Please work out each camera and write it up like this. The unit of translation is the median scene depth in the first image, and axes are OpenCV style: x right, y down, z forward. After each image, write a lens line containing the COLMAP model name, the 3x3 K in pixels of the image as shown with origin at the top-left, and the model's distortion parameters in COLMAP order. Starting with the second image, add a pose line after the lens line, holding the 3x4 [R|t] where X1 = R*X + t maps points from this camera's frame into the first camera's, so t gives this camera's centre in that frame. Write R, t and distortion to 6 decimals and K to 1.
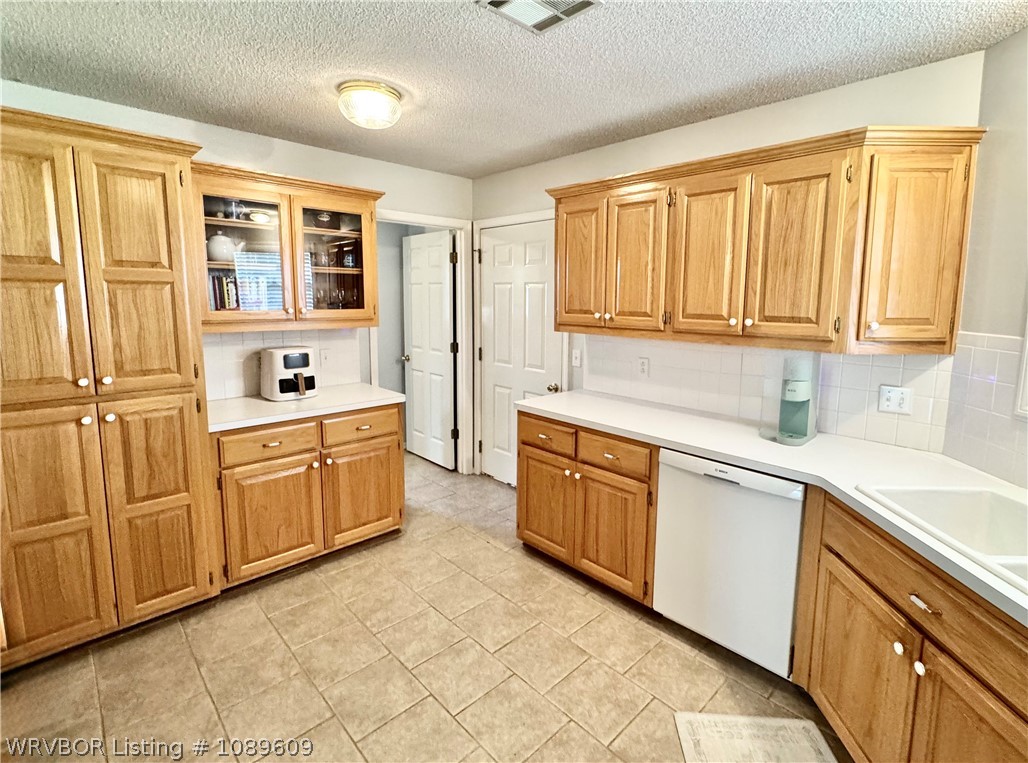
lens RADIAL K [[489.2, 0, 539.7], [0, 489.2, 358.5], [0, 0, 1]] dist [-0.004410, 0.001354]
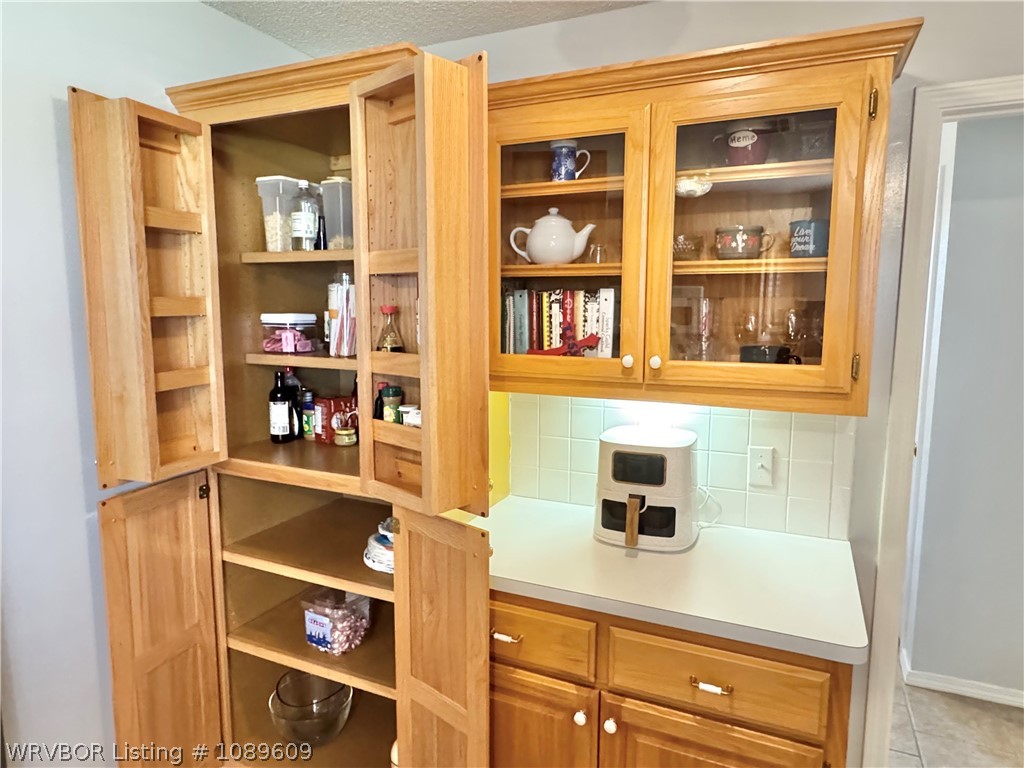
lens RADIAL K [[638.2, 0, 507.3], [0, 638.2, 386.4], [0, 0, 1]] dist [0.004950, -0.004823]
pose [[0.348744, 0.115429, -0.930083, 0.016515], [-0.116728, 0.990009, 0.079098, -0.131161], [0.929920, 0.080981, 0.358734, 0.822515]]
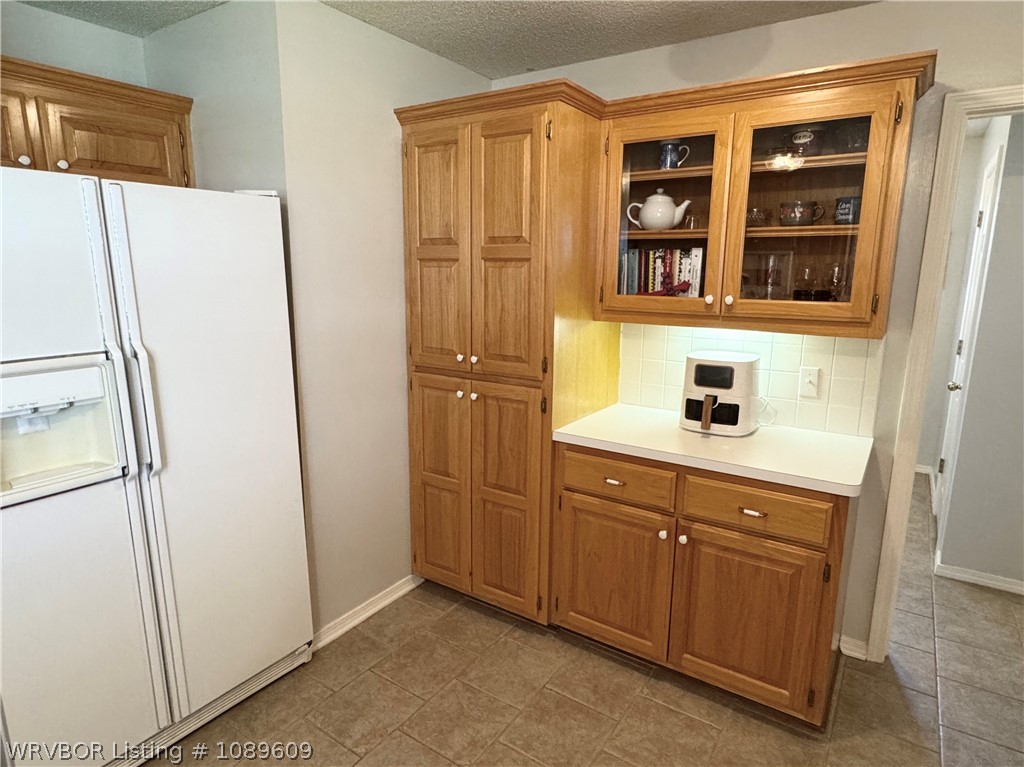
lens RADIAL K [[592.7, 0, 515.6], [0, 592.7, 387.9], [0, 0, 1]] dist [-0.000783, 0.001573]
pose [[0.196295, 0.187489, -0.962453, 0.270989], [-0.131484, 0.977718, 0.163646, -0.093664], [0.971689, 0.094424, 0.216573, 0.711618]]
